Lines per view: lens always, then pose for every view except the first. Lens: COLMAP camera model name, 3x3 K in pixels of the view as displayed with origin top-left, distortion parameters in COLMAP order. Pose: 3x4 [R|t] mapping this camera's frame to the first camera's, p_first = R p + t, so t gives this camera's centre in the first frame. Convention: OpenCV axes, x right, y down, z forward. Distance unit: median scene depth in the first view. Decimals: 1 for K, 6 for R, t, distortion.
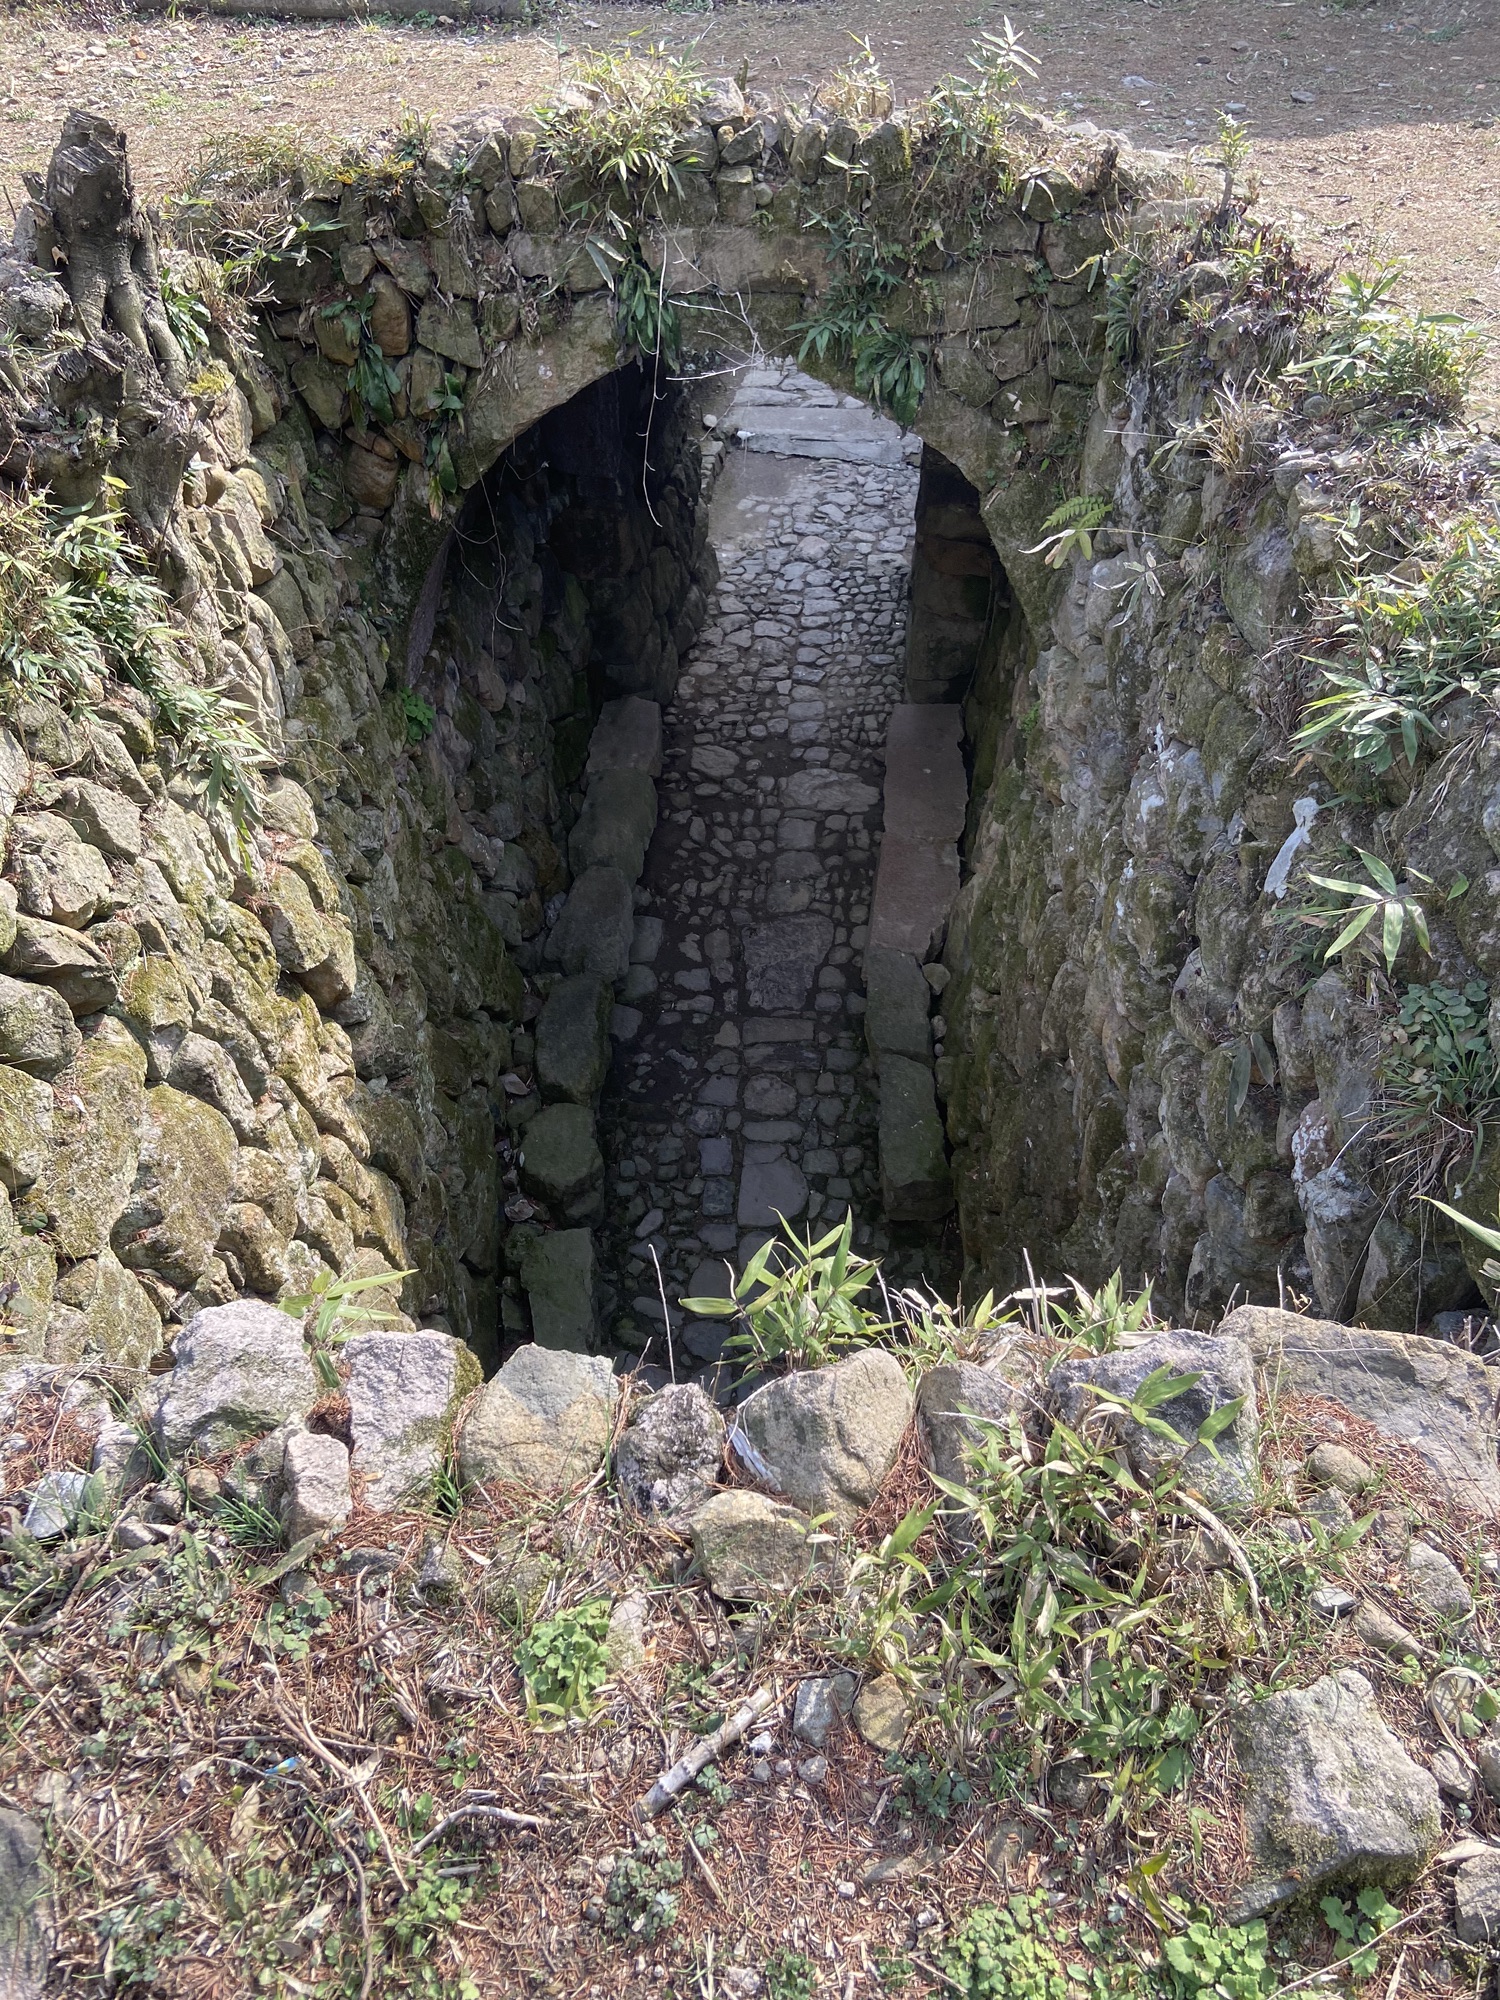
lens RADIAL K [[1508.3, 0, 740.7], [0, 1508.3, 989.2], [0, 0, 1]] dist [0.162296, -0.180867]
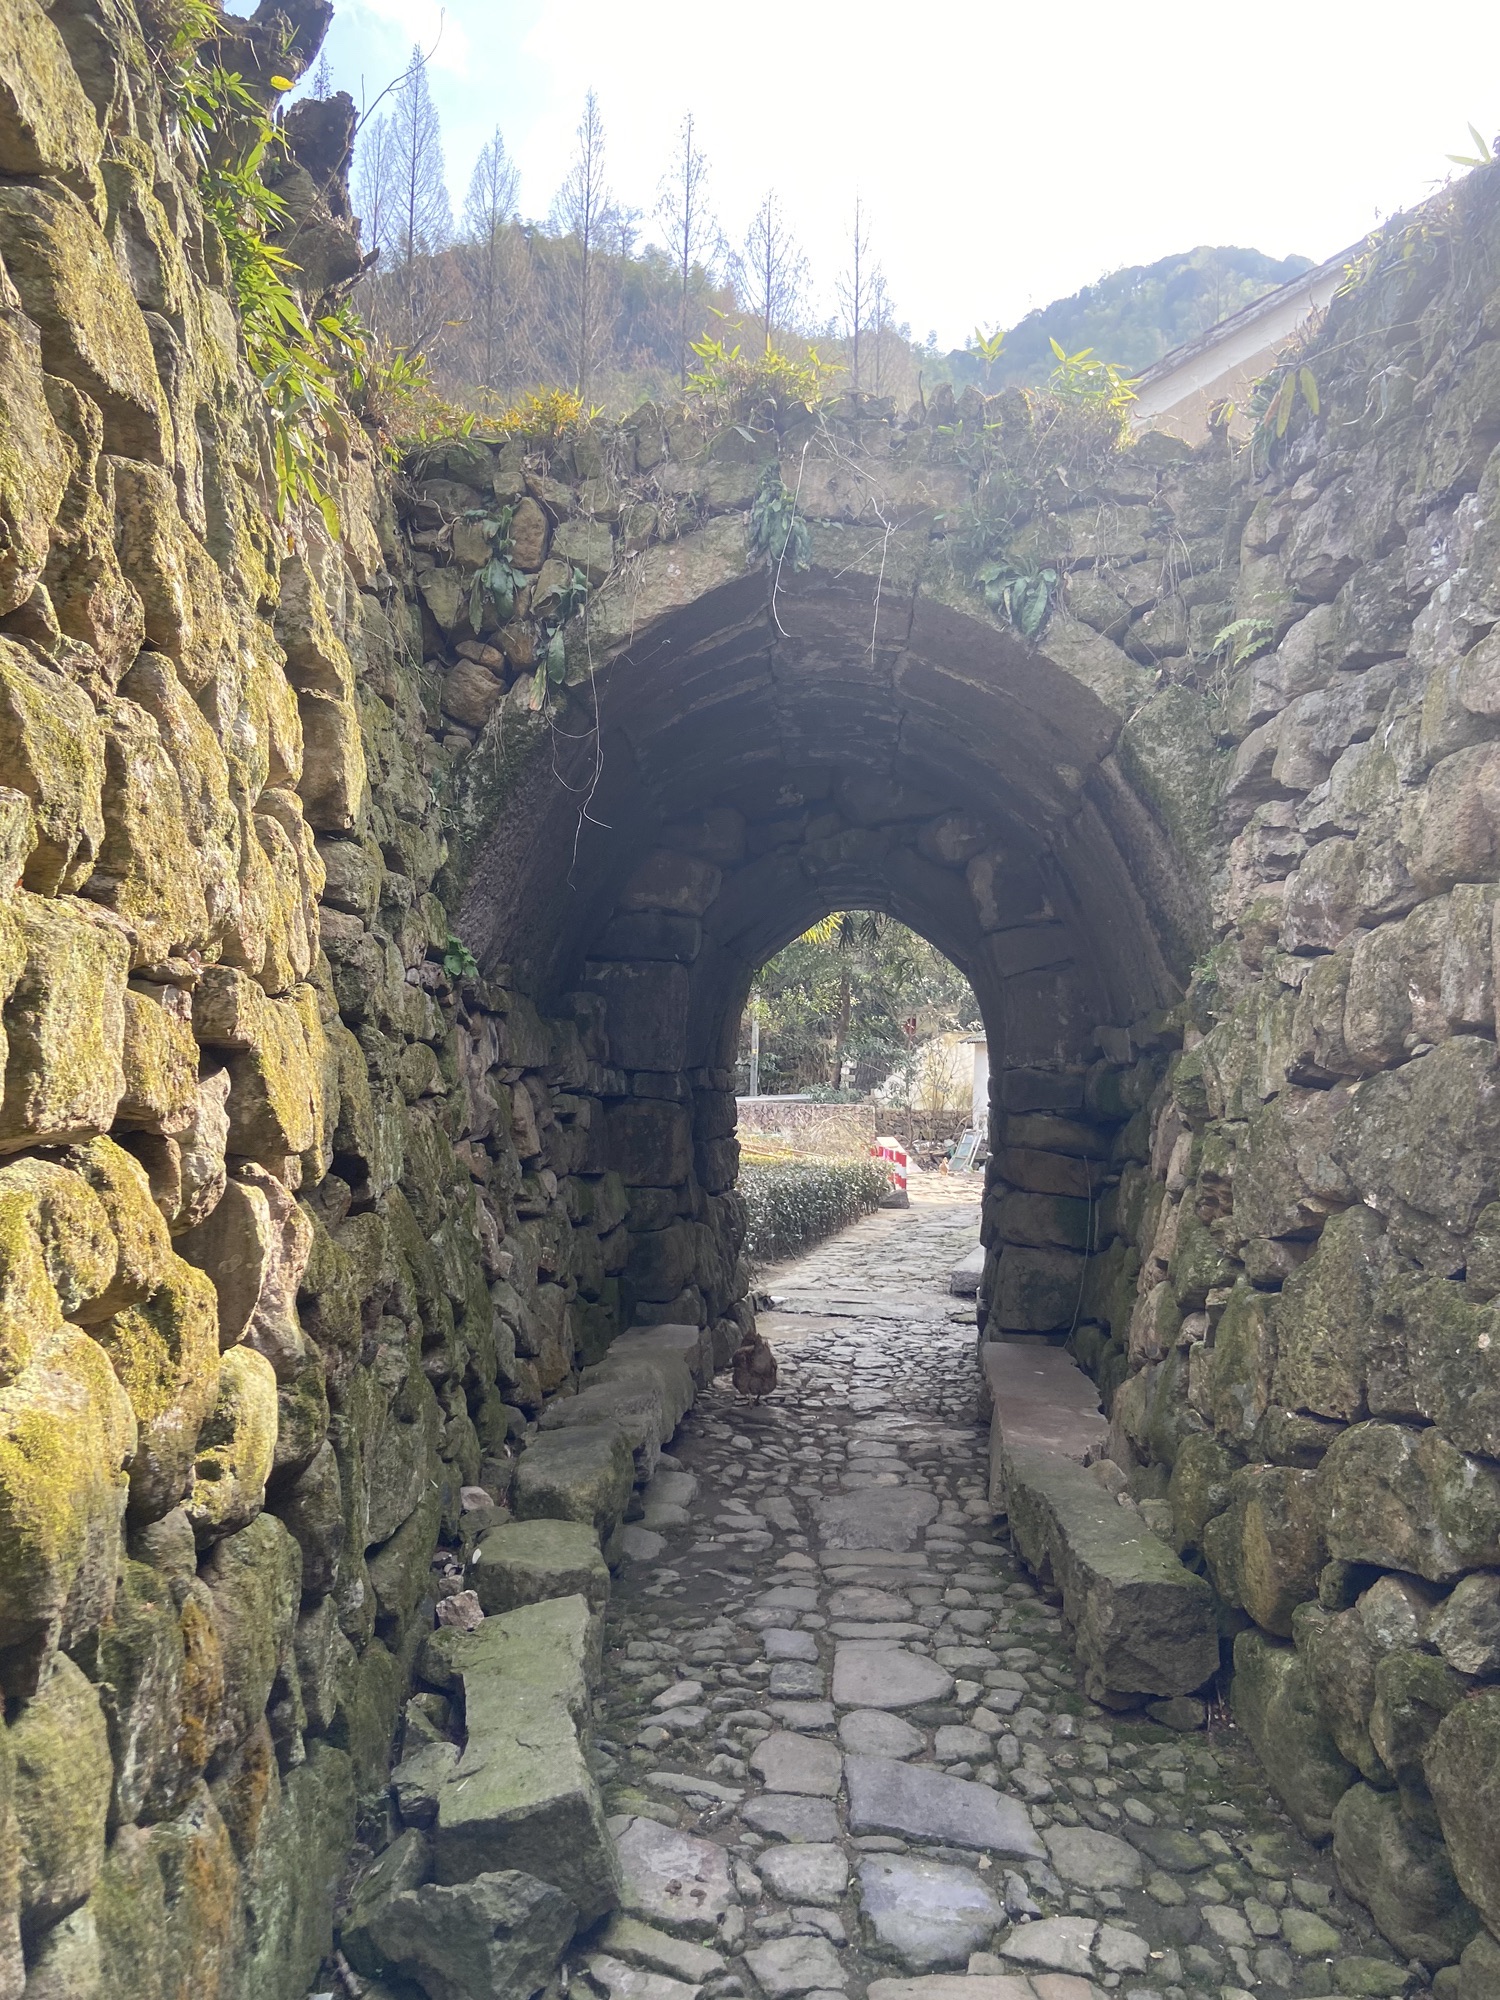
lens RADIAL K [[1508.3, 0, 740.7], [0, 1508.3, 989.2], [0, 0, 1]] dist [0.162296, -0.180867]
pose [[0.998331, 0.057105, -0.008586, -0.056335], [-0.045047, 0.677079, -0.734530, 0.481915], [-0.036132, 0.733691, 0.678522, 0.497465]]
